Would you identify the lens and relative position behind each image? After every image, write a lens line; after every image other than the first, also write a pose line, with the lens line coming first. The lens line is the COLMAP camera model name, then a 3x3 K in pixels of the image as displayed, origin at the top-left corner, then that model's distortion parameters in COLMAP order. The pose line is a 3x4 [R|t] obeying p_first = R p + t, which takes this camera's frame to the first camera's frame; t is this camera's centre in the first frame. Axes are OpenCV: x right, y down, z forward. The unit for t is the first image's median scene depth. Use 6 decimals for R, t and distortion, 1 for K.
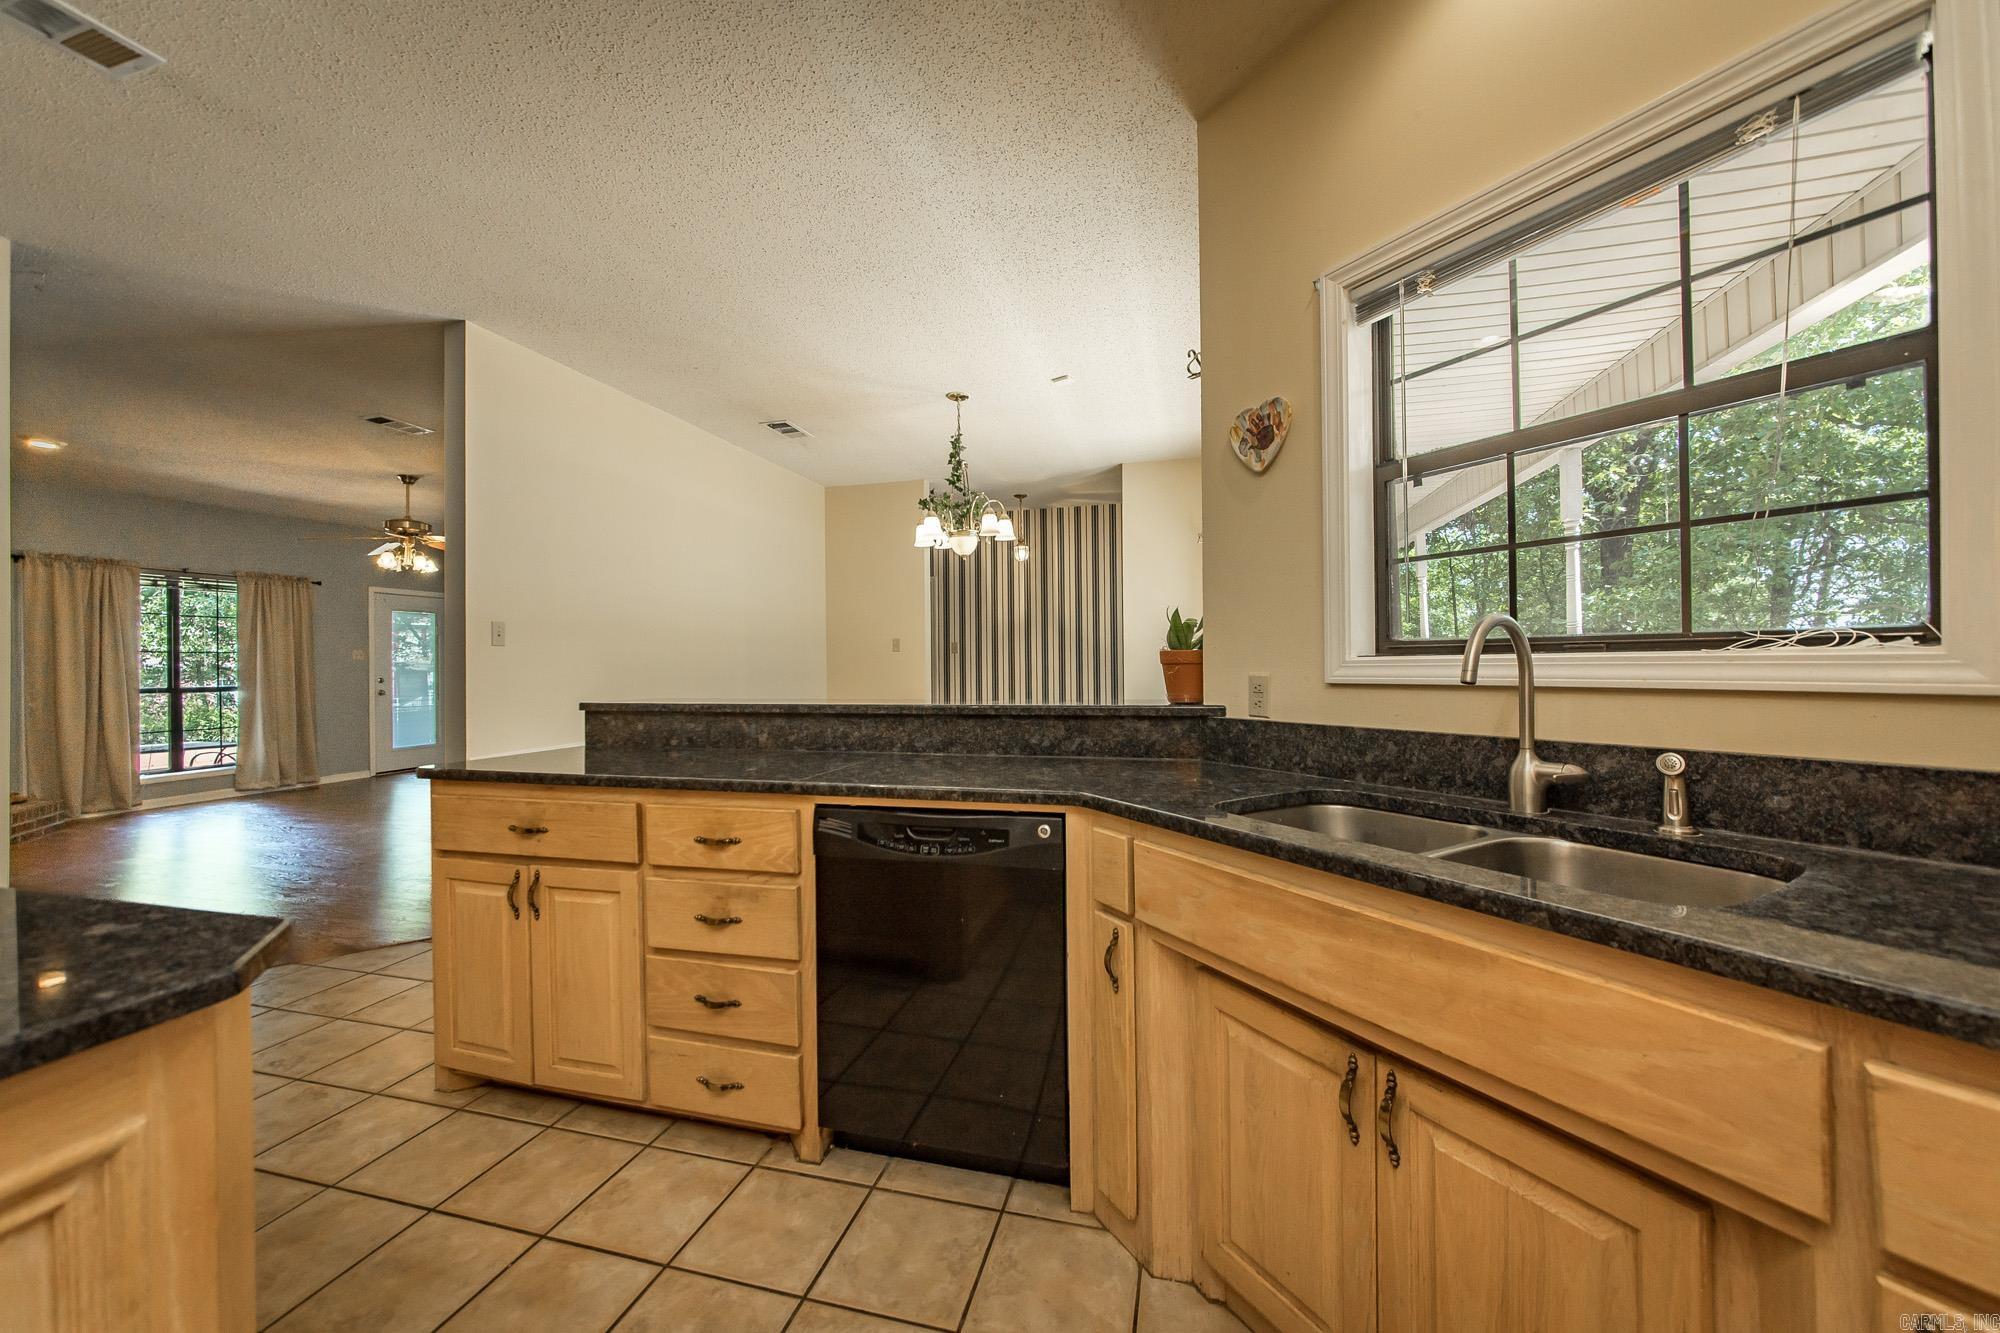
lens RADIAL K [[748.2, 0, 1000.5], [0, 748.2, 660.6], [0, 0, 1]] dist [-0.004514, 0.001135]
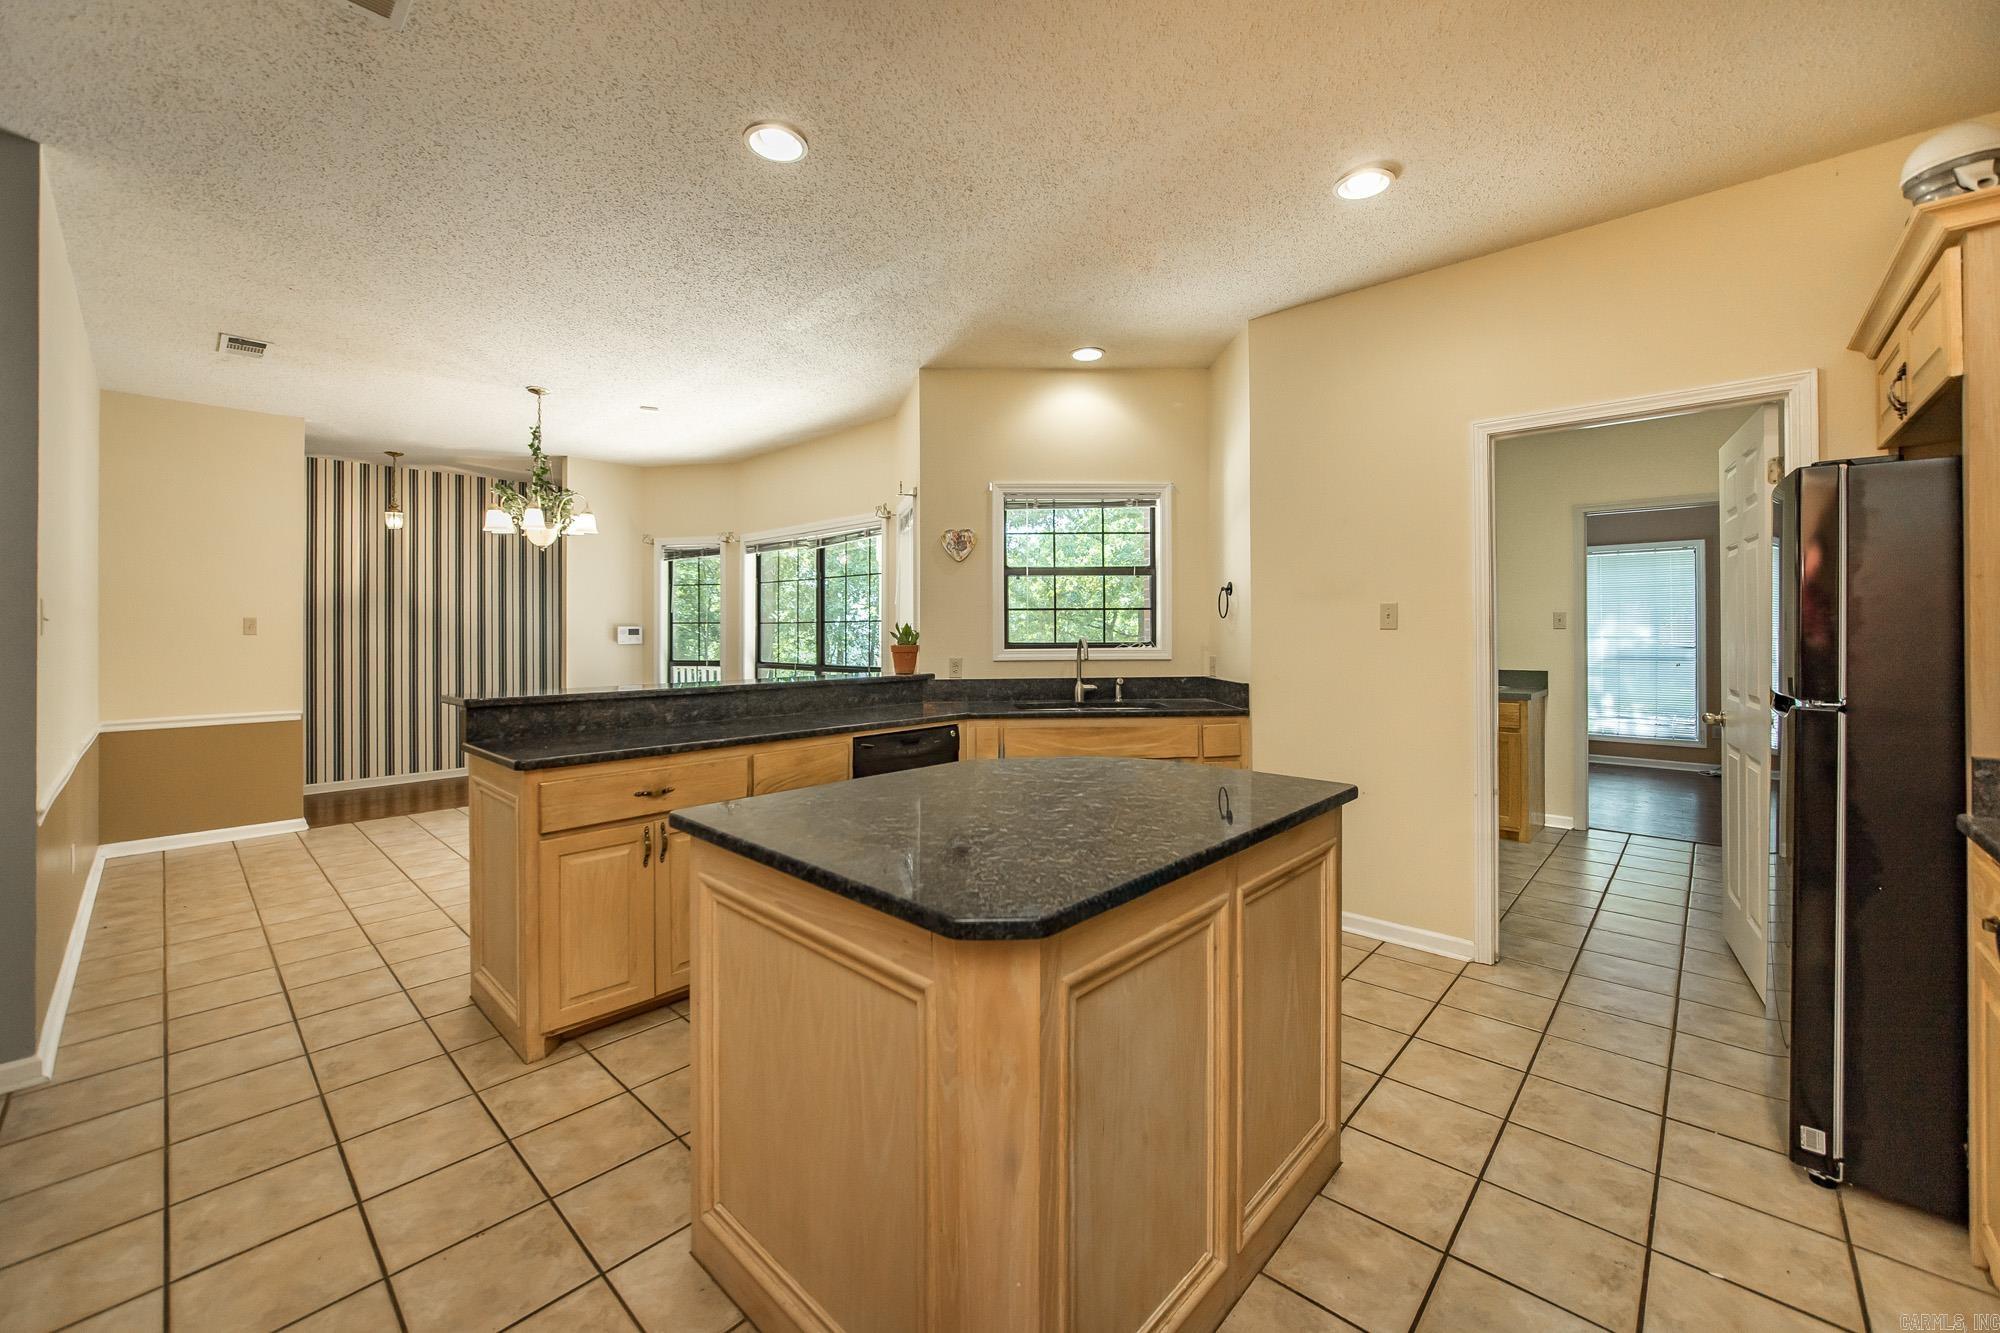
lens RADIAL K [[766.5, 0, 991.4], [0, 766.5, 638.1], [0, 0, 1]] dist [0.014272, 0.000002]
pose [[0.472963, 0.003914, 0.881074, -1.564523], [-0.004090, 0.999989, -0.002247, -0.033312], [-0.881073, -0.002541, 0.472974, -0.111194]]
